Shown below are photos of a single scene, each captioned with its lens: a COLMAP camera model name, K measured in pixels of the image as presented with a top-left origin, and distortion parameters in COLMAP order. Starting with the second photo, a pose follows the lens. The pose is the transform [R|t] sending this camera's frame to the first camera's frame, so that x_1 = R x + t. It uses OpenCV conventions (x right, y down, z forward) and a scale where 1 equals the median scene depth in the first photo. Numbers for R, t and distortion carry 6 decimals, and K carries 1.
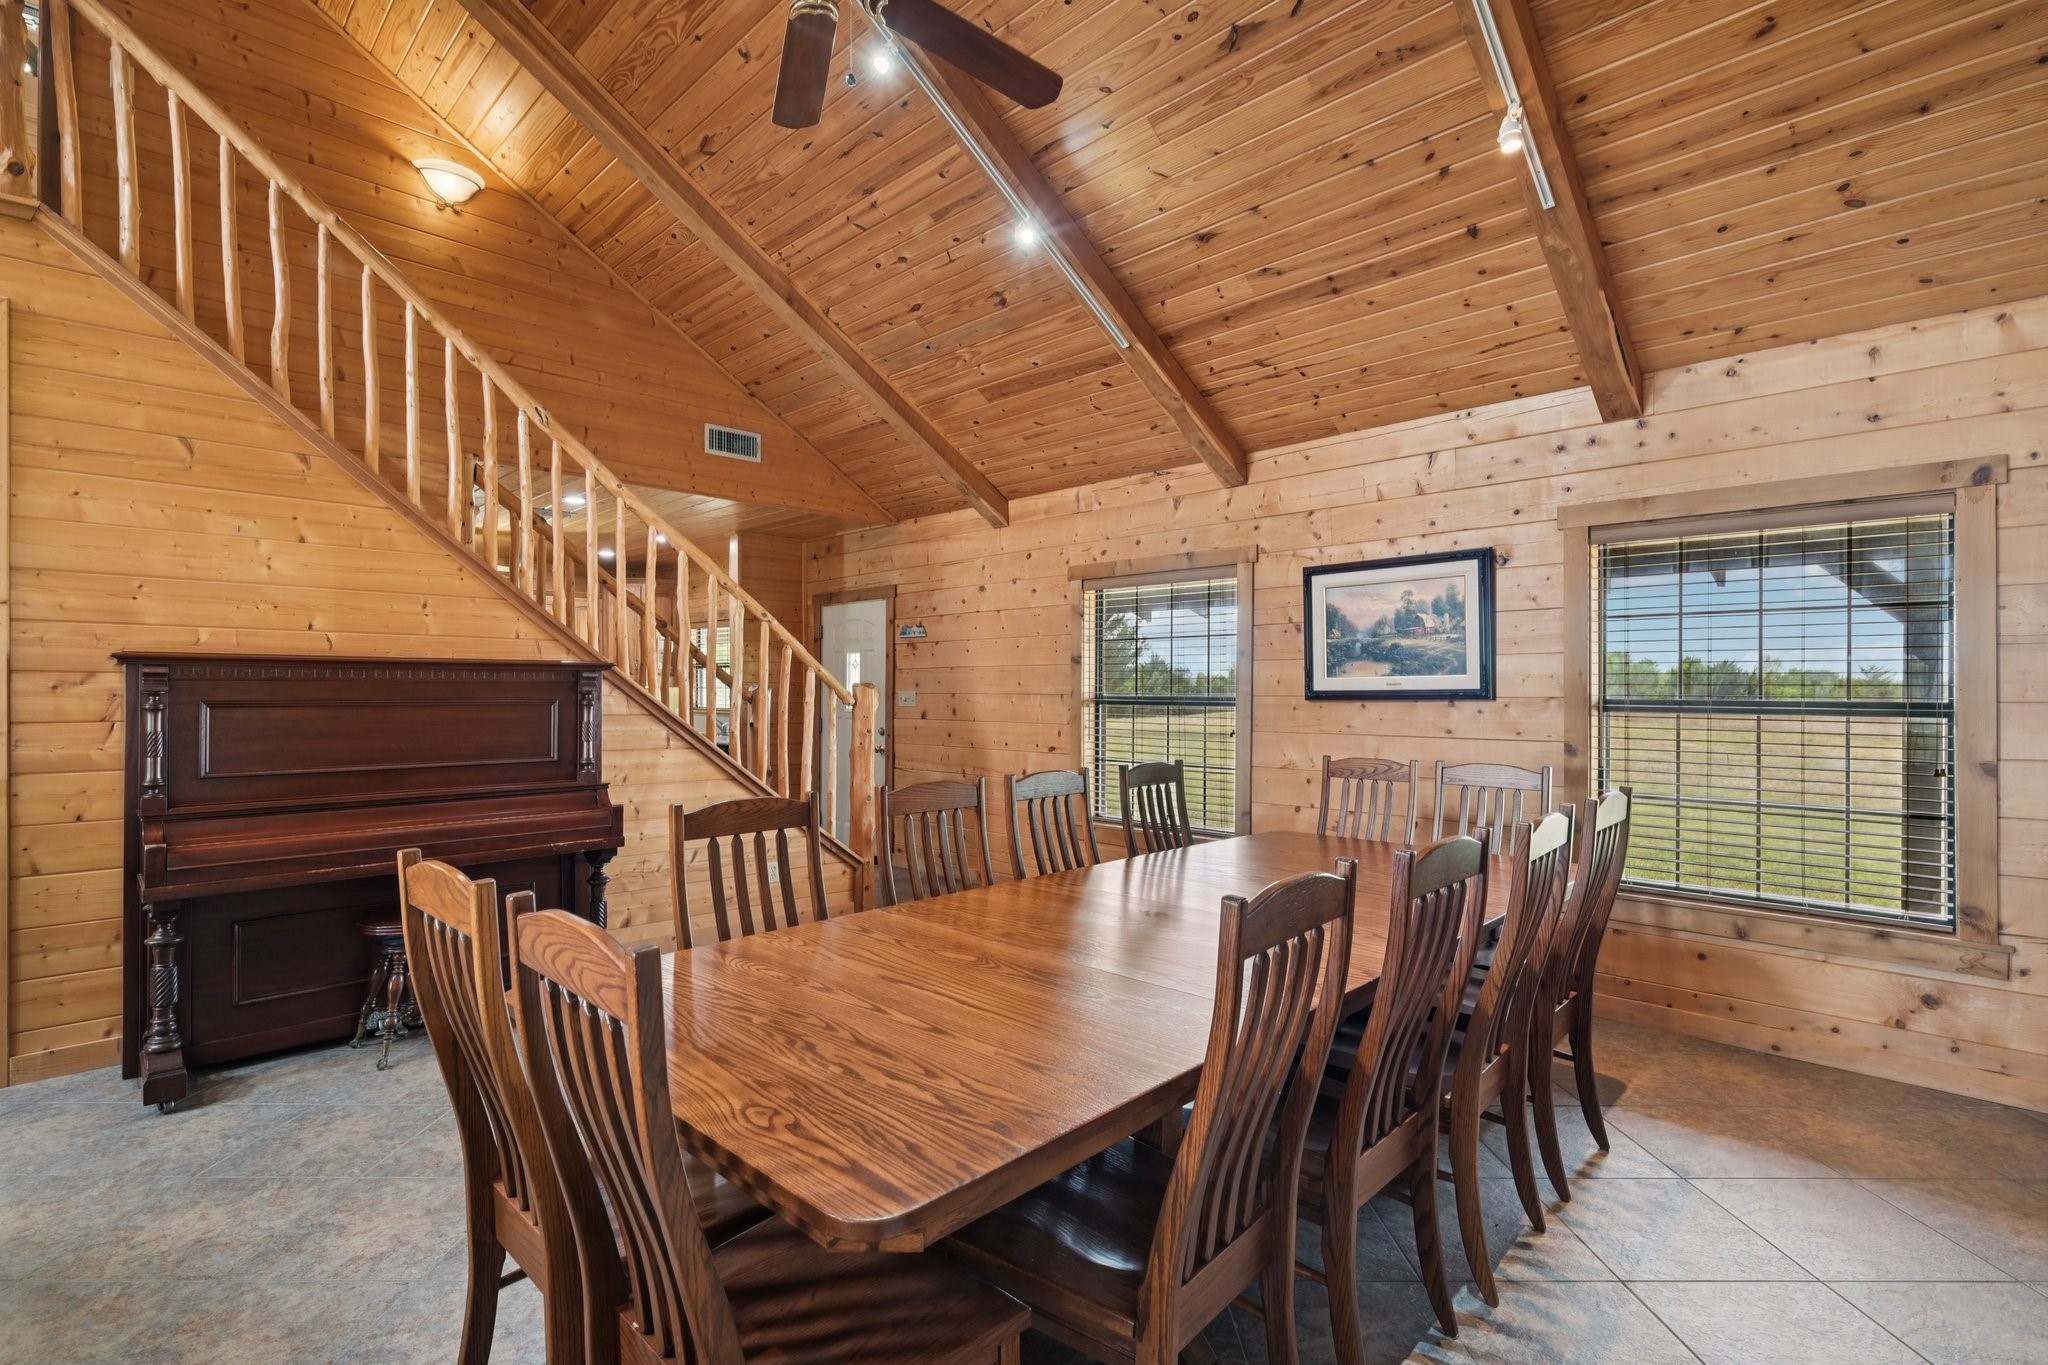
lens RADIAL K [[943.9, 0, 1024.7], [0, 943.9, 694.4], [0, 0, 1]] dist [-0.003791, 0.001936]
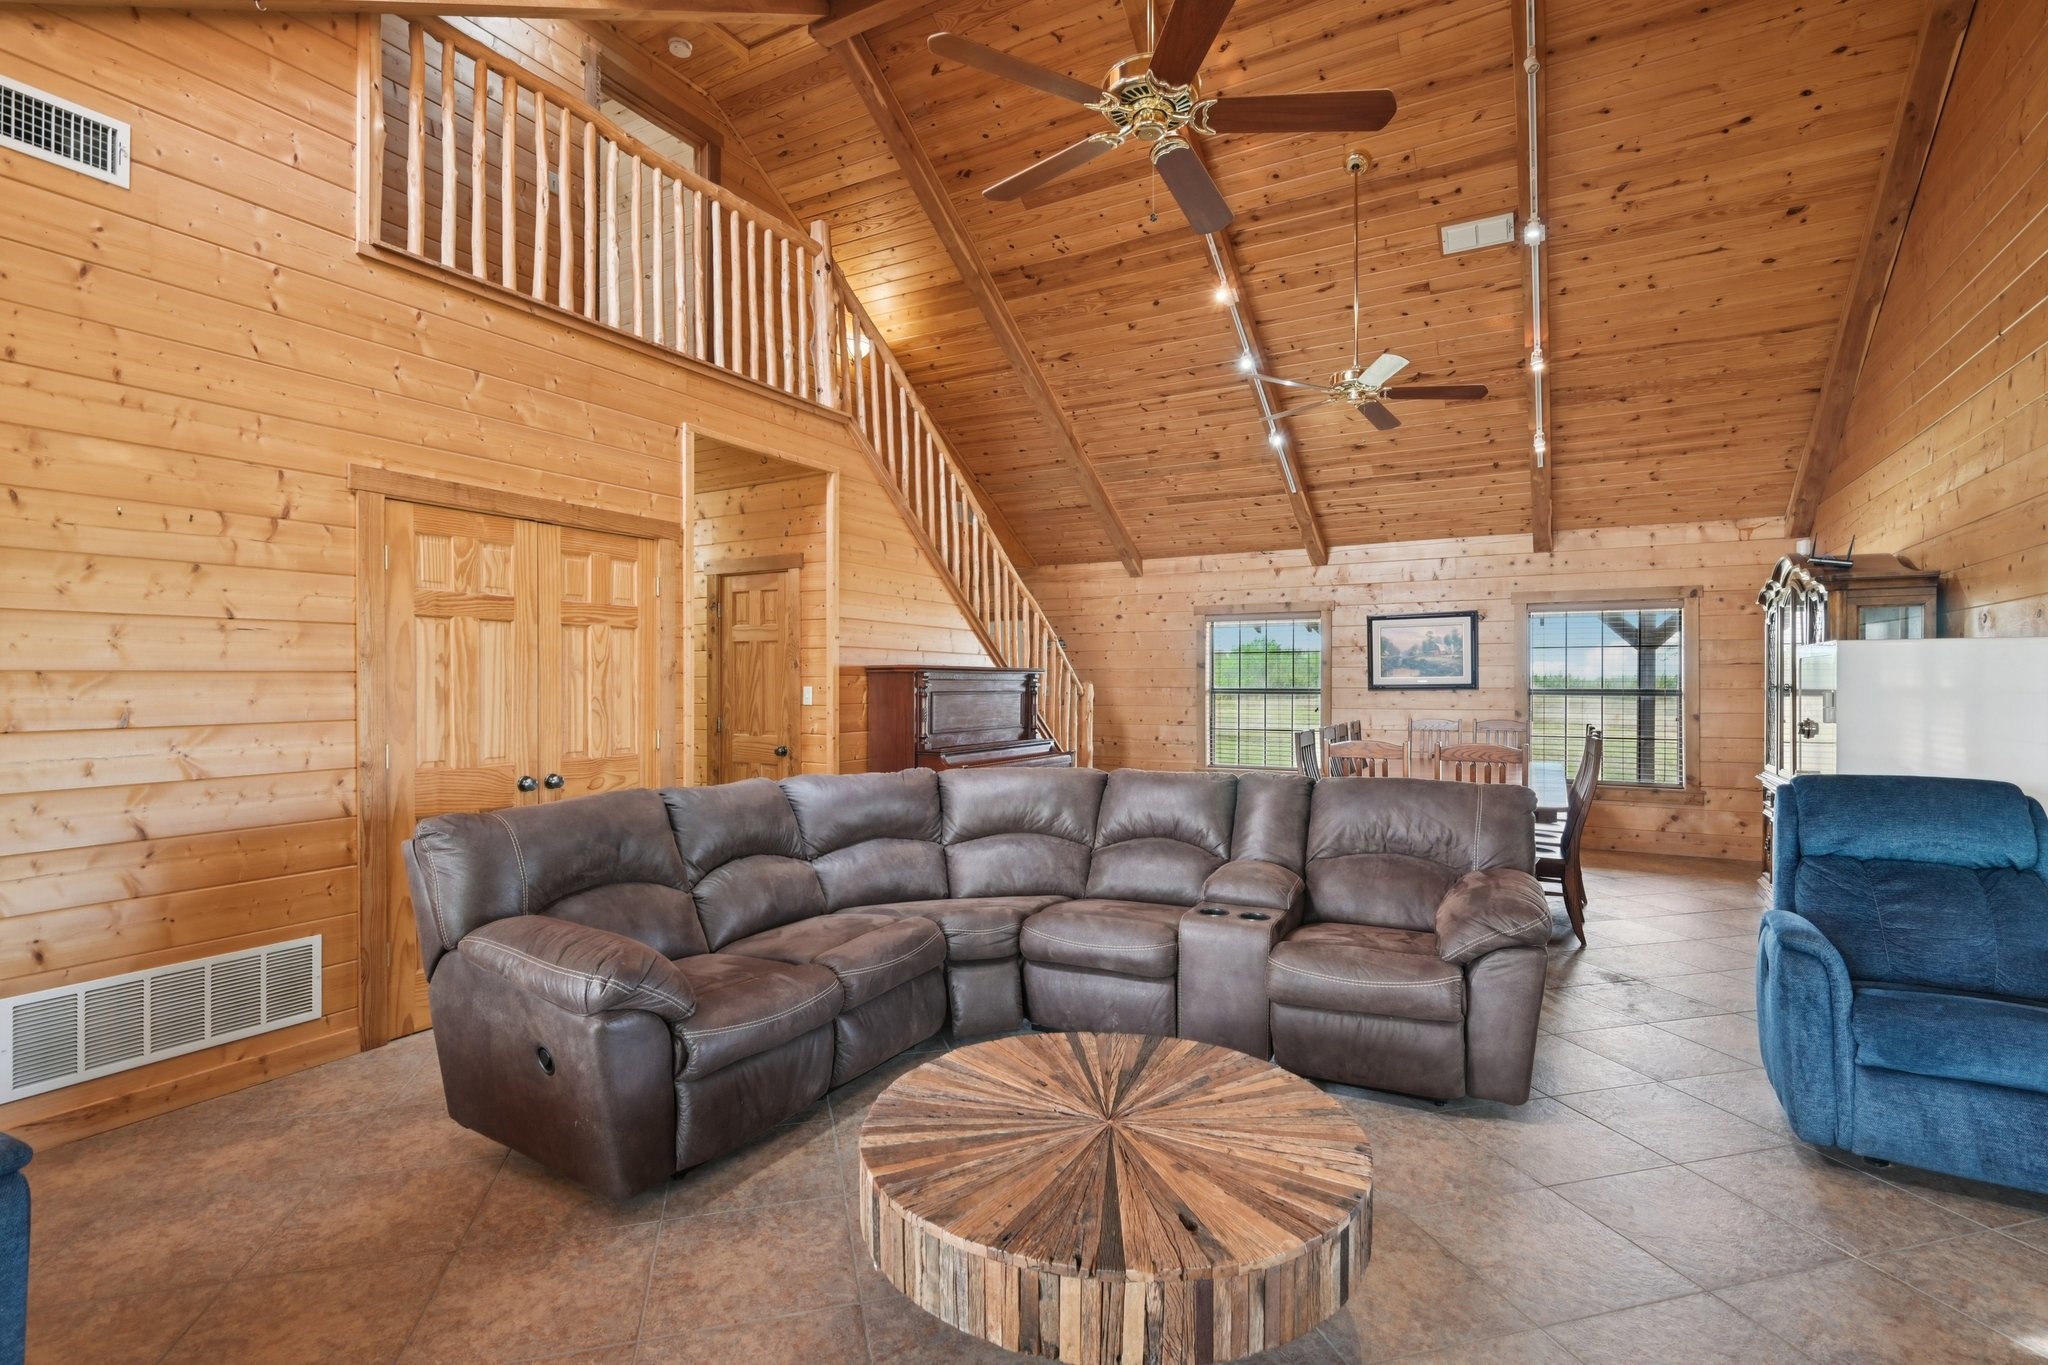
lens RADIAL K [[943.9, 0, 1021.2], [0, 943.9, 688.8], [0, 0, 1]] dist [-0.003791, 0.001936]
pose [[0.963719, -0.008737, 0.266776, -0.882321], [0.007090, 0.999949, 0.007135, -0.014968], [-0.266825, -0.004984, 0.963732, -0.589182]]
